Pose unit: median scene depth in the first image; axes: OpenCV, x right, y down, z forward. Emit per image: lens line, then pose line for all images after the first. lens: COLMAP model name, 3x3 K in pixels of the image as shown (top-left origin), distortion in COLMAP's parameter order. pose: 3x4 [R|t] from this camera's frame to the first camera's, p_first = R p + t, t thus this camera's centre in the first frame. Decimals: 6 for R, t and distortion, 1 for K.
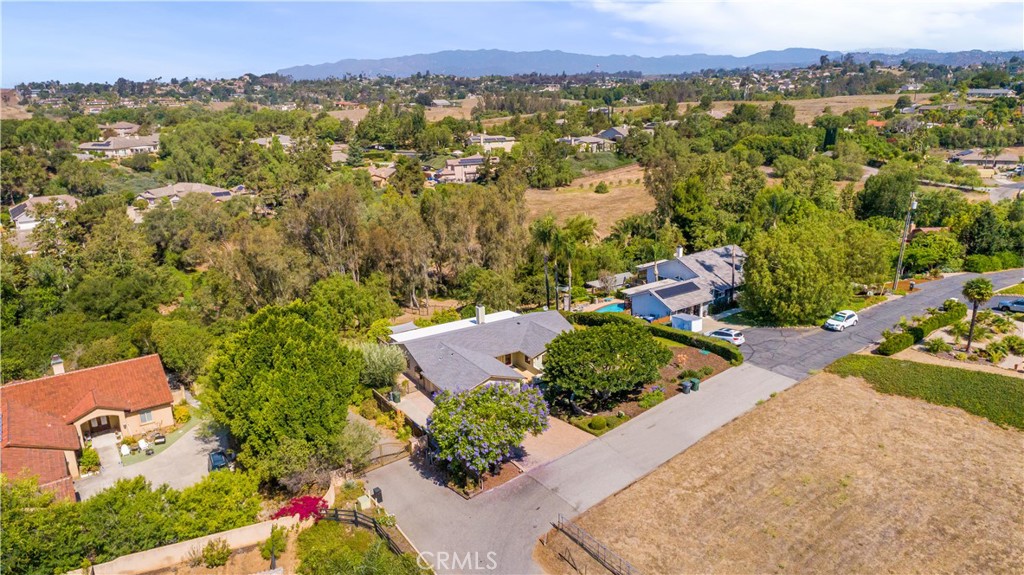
lens RADIAL K [[697.3, 0, 512.0], [0, 697.3, 287.5], [0, 0, 1]] dist [-0.015338, 0.019245]
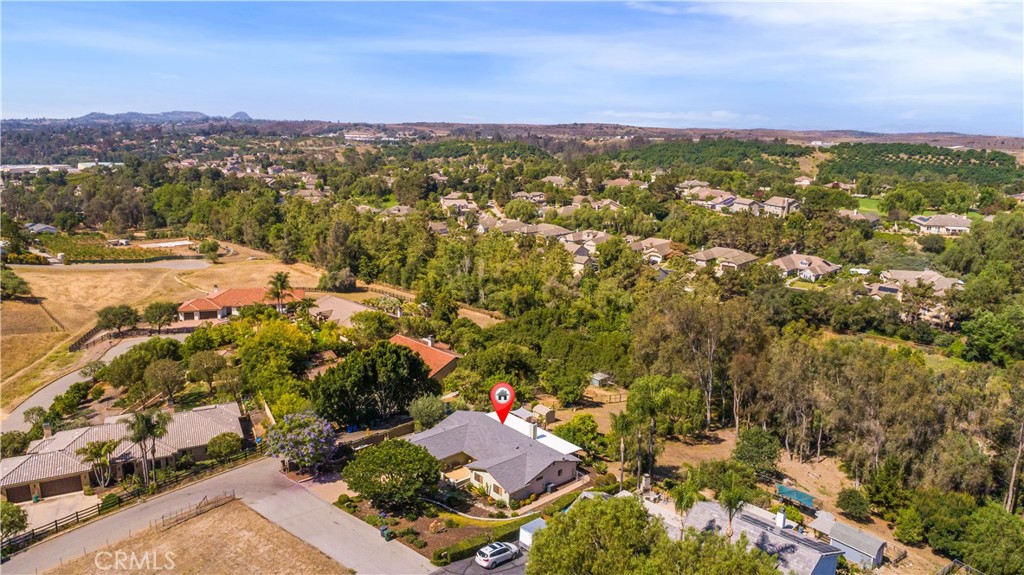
lens RADIAL K [[697.3, 0, 512.0], [0, 697.3, 287.5], [0, 0, 1]] dist [-0.015338, 0.019245]
pose [[0.161860, 0.250876, -0.954391, 0.335662], [-0.299406, 0.934039, 0.194749, -0.134049], [0.940297, 0.254228, 0.226297, 0.226316]]
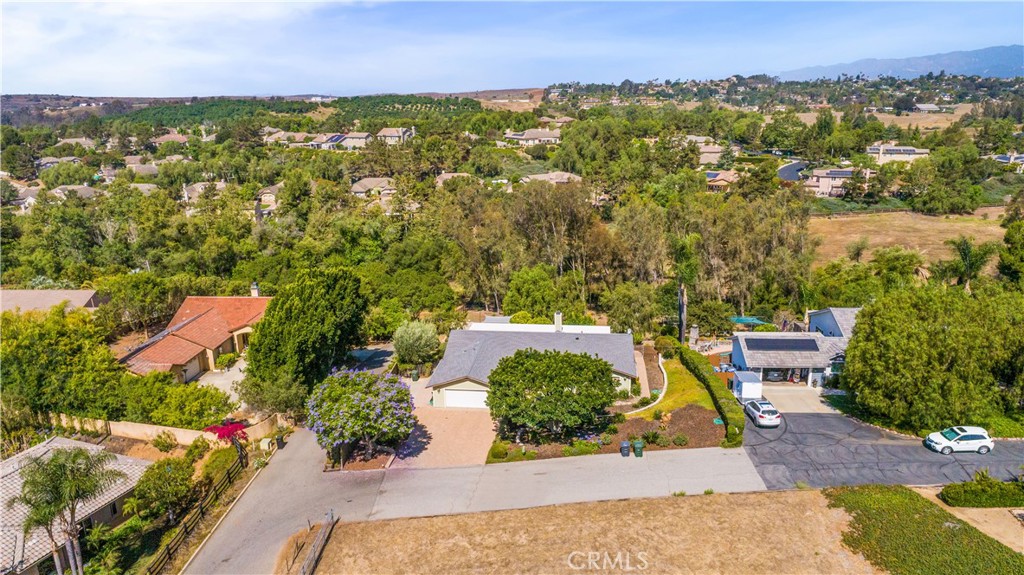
lens RADIAL K [[697.3, 0, 512.0], [0, 697.3, 287.5], [0, 0, 1]] dist [-0.015338, 0.019245]
pose [[0.780264, 0.176856, -0.599925, 0.162699], [-0.178088, 0.982306, 0.057959, -0.017925], [0.599560, 0.061616, 0.797954, 0.068310]]
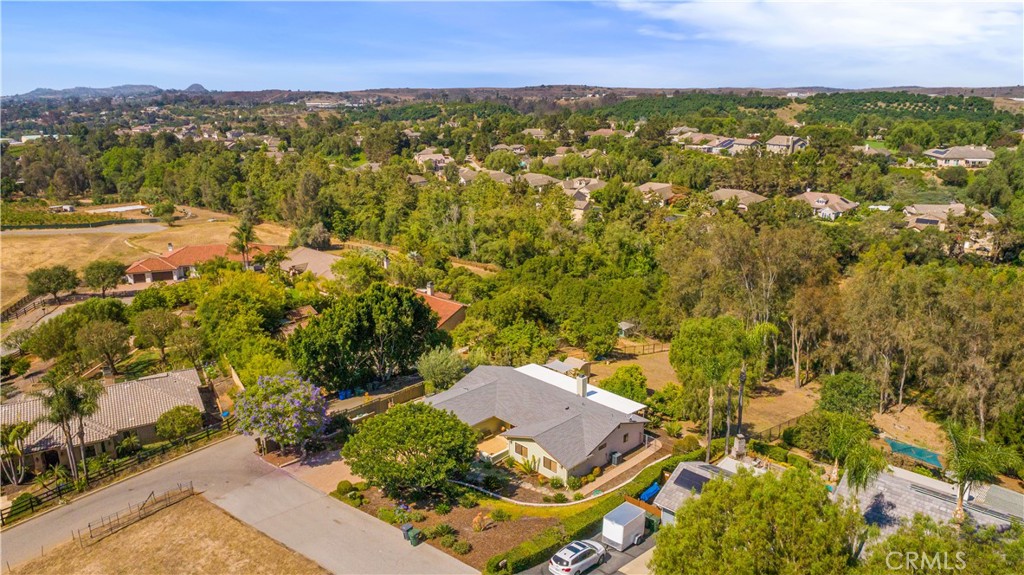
lens RADIAL K [[697.3, 0, 512.0], [0, 697.3, 287.5], [0, 0, 1]] dist [-0.015338, 0.019245]
pose [[0.211123, 0.286670, -0.934477, 0.250249], [-0.275160, 0.934795, 0.224602, -0.086668], [0.937931, 0.209712, 0.276237, 0.224699]]
